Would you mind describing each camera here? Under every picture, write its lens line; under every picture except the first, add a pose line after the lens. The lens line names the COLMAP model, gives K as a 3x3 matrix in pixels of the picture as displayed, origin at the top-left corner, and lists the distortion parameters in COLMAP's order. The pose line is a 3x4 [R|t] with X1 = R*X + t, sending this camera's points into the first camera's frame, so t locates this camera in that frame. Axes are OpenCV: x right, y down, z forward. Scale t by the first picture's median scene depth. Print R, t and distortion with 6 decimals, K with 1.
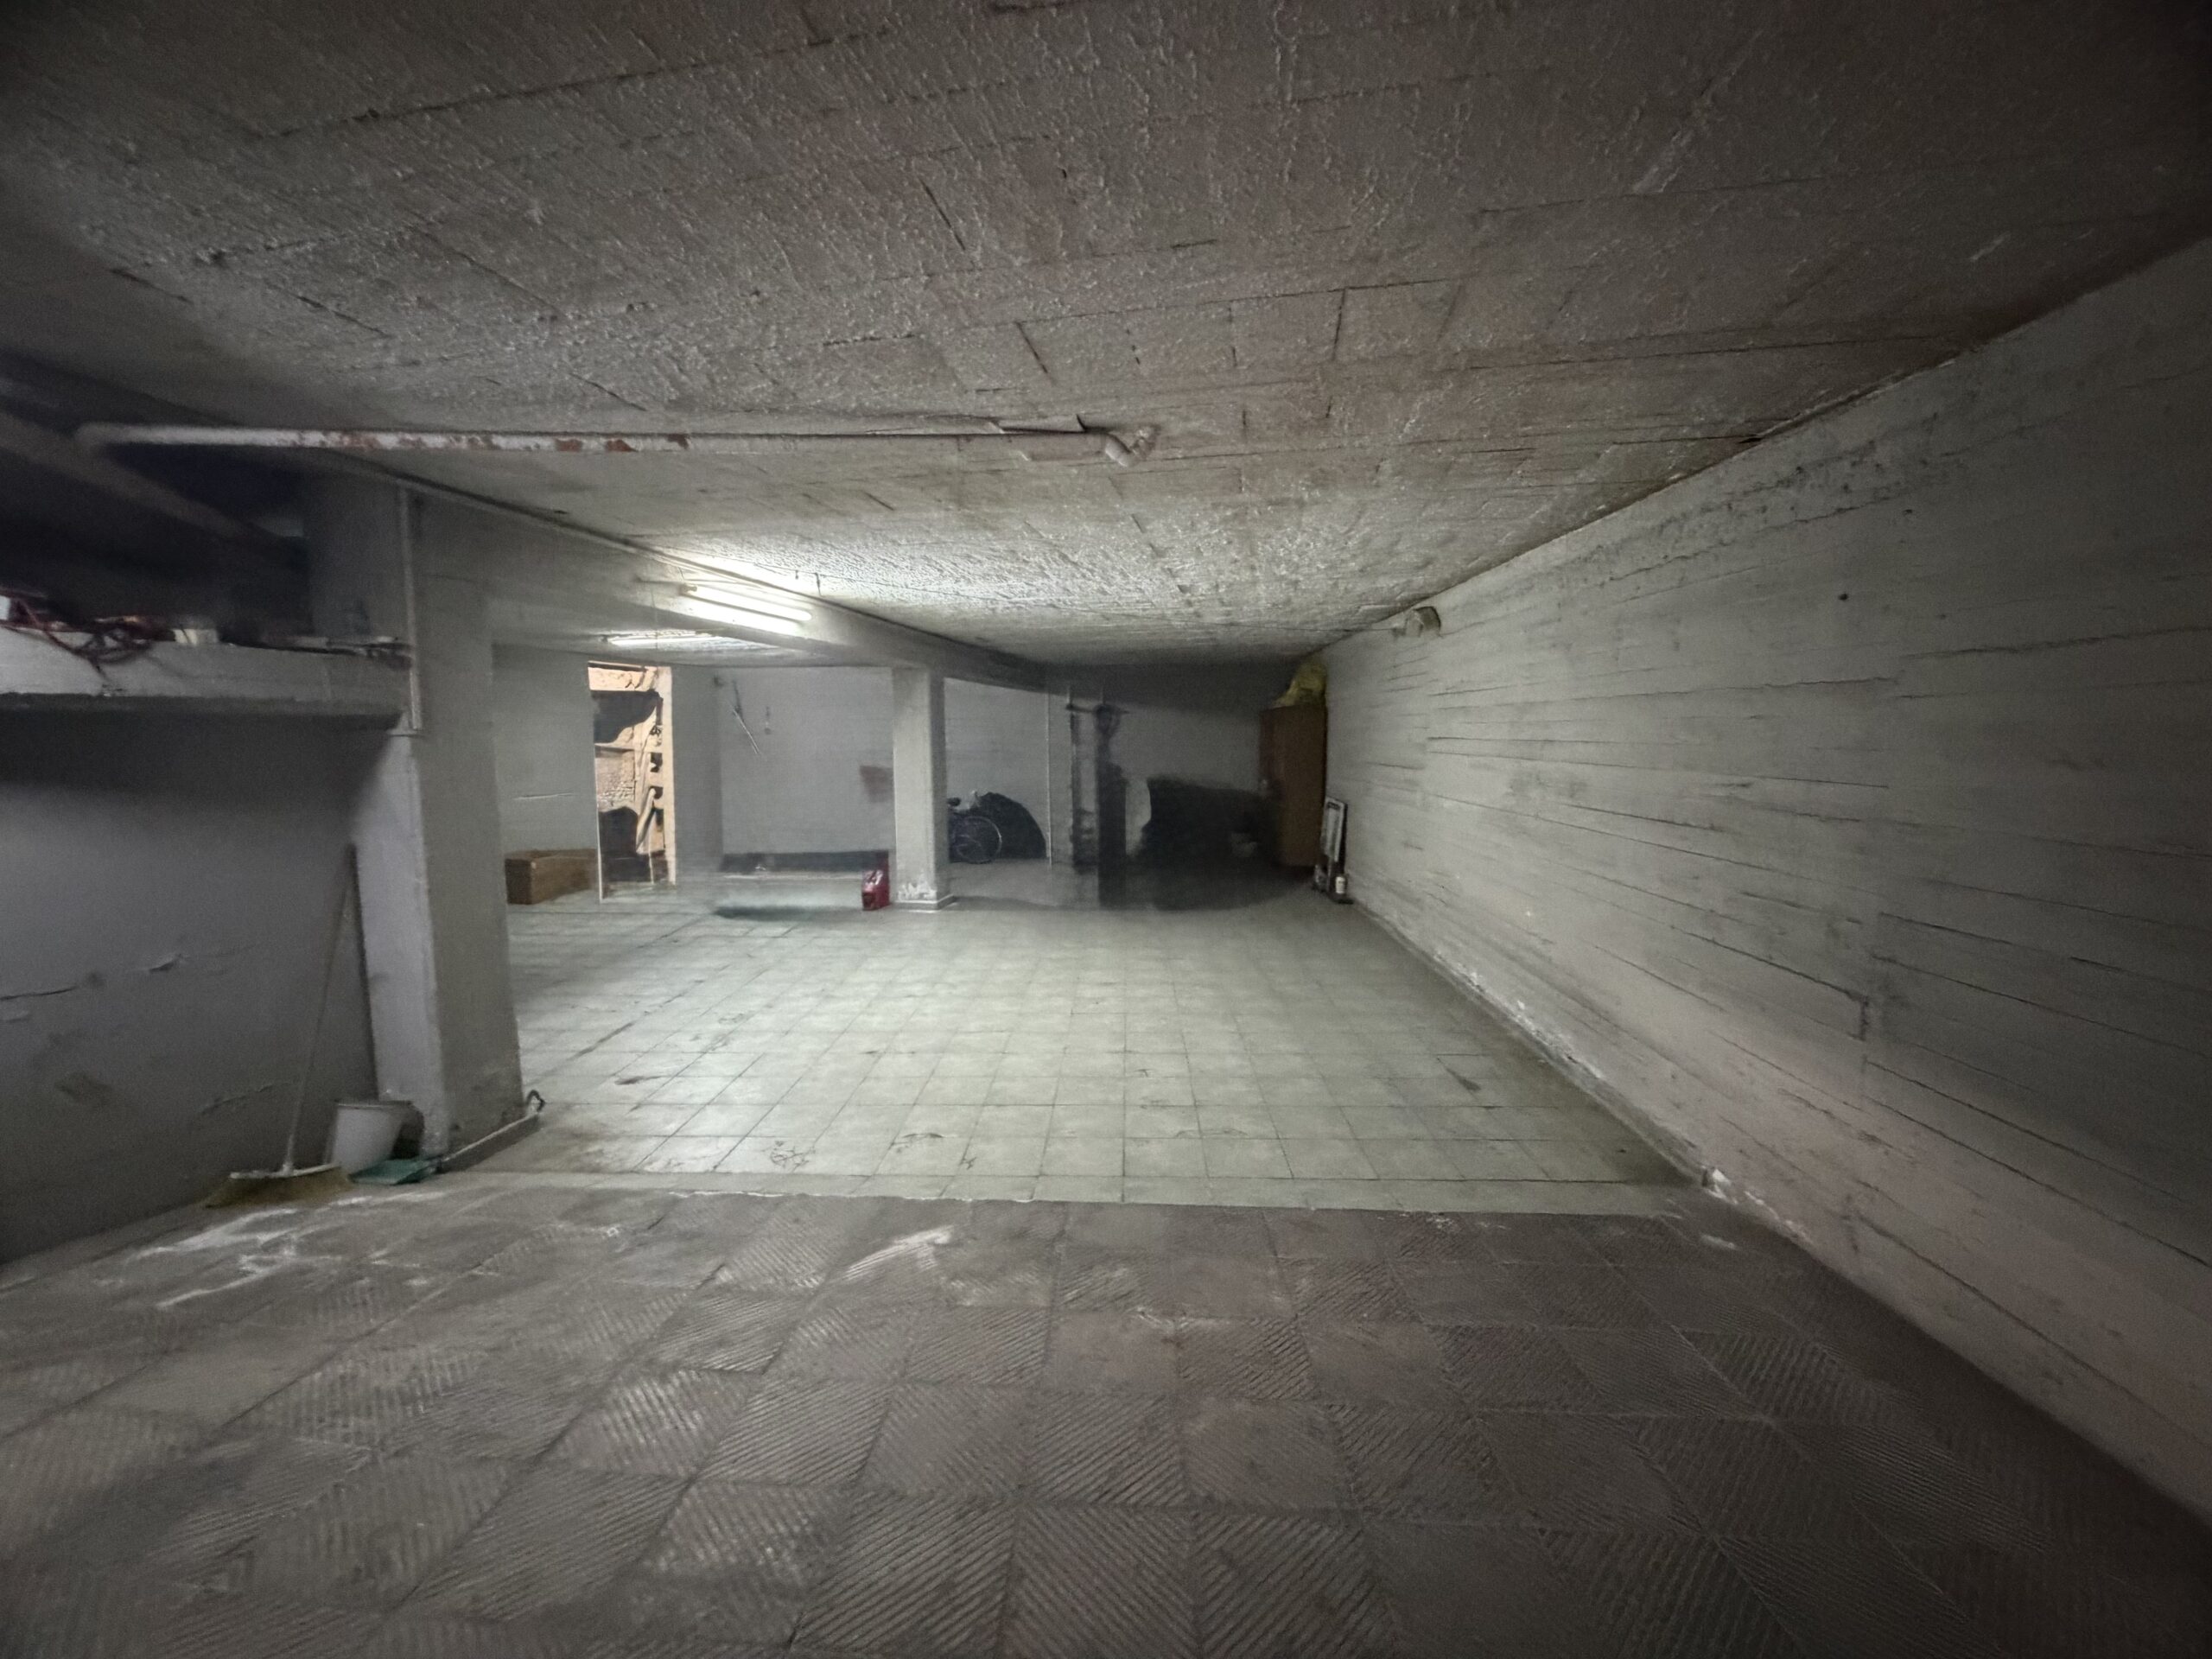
lens RADIAL K [[889.1, 0, 1112.0], [0, 889.1, 824.1], [0, 0, 1]] dist [-0.002220, 0.000322]
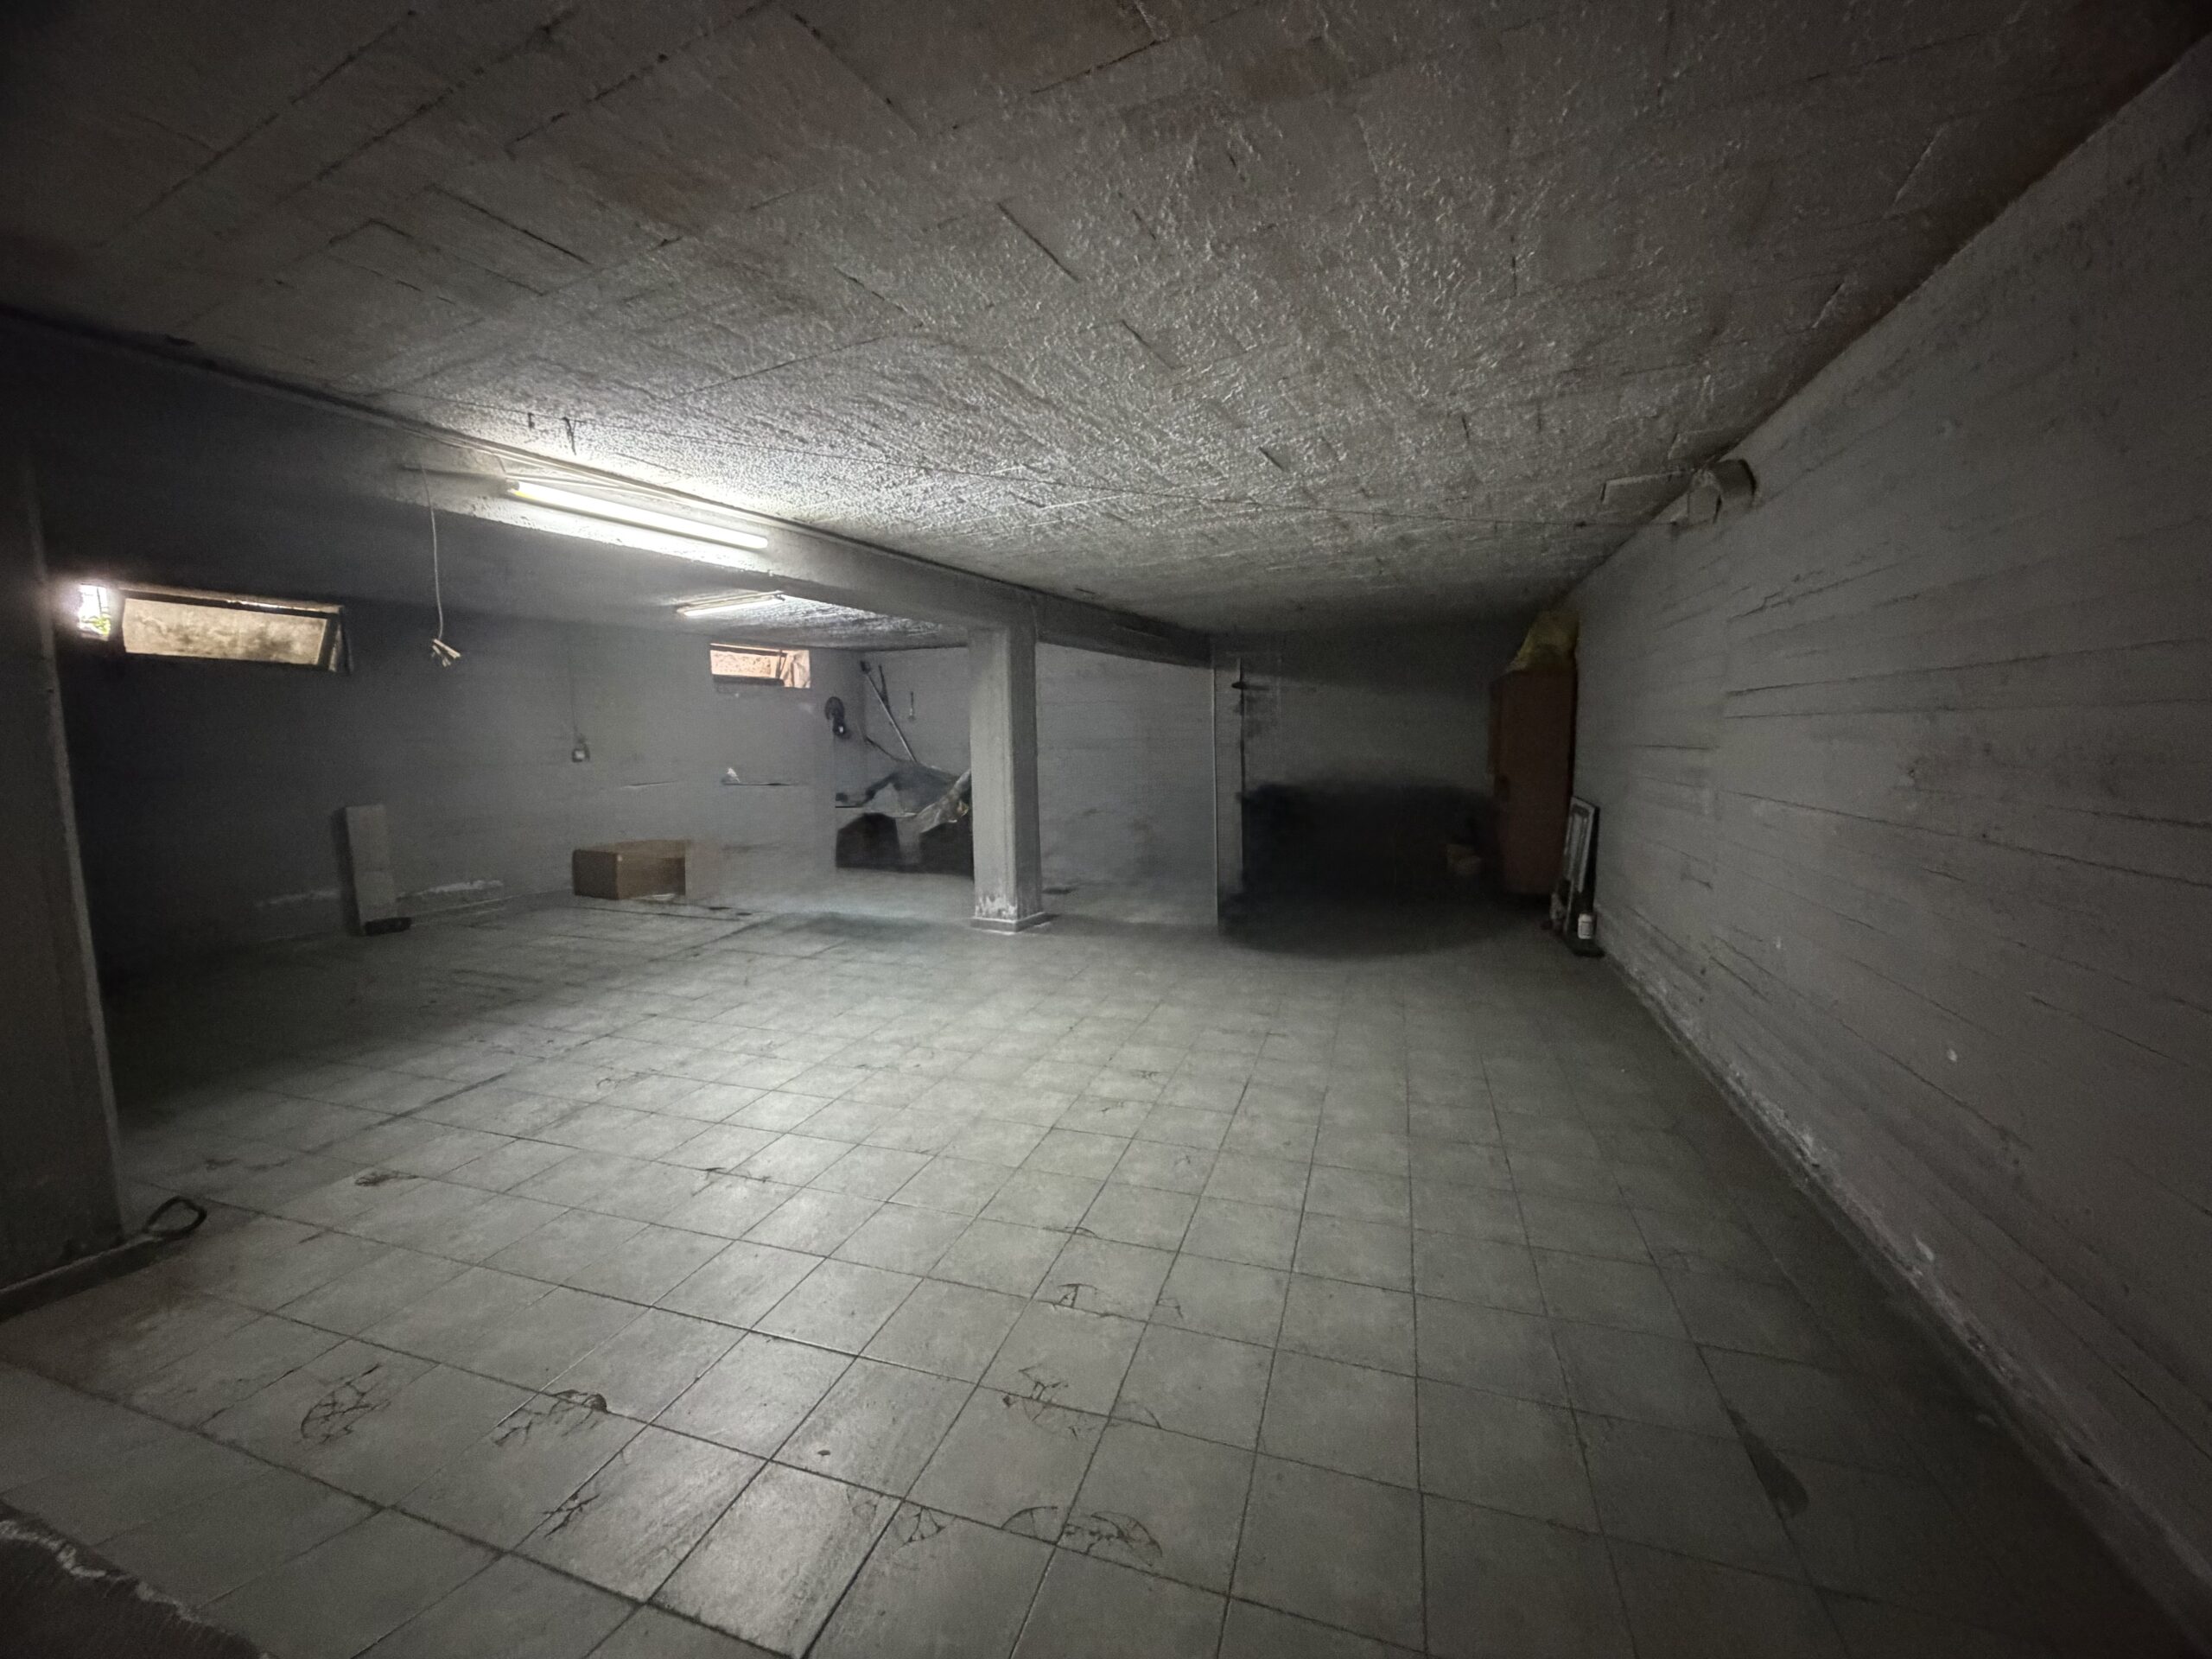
lens RADIAL K [[889.1, 0, 1103.0], [0, 889.1, 827.9], [0, 0, 1]] dist [-0.002220, 0.000322]
pose [[0.956115, 0.023409, -0.292055, 0.128116], [-0.022287, 0.999726, 0.007167, -0.004650], [0.292142, -0.000343, 0.956375, 0.305617]]
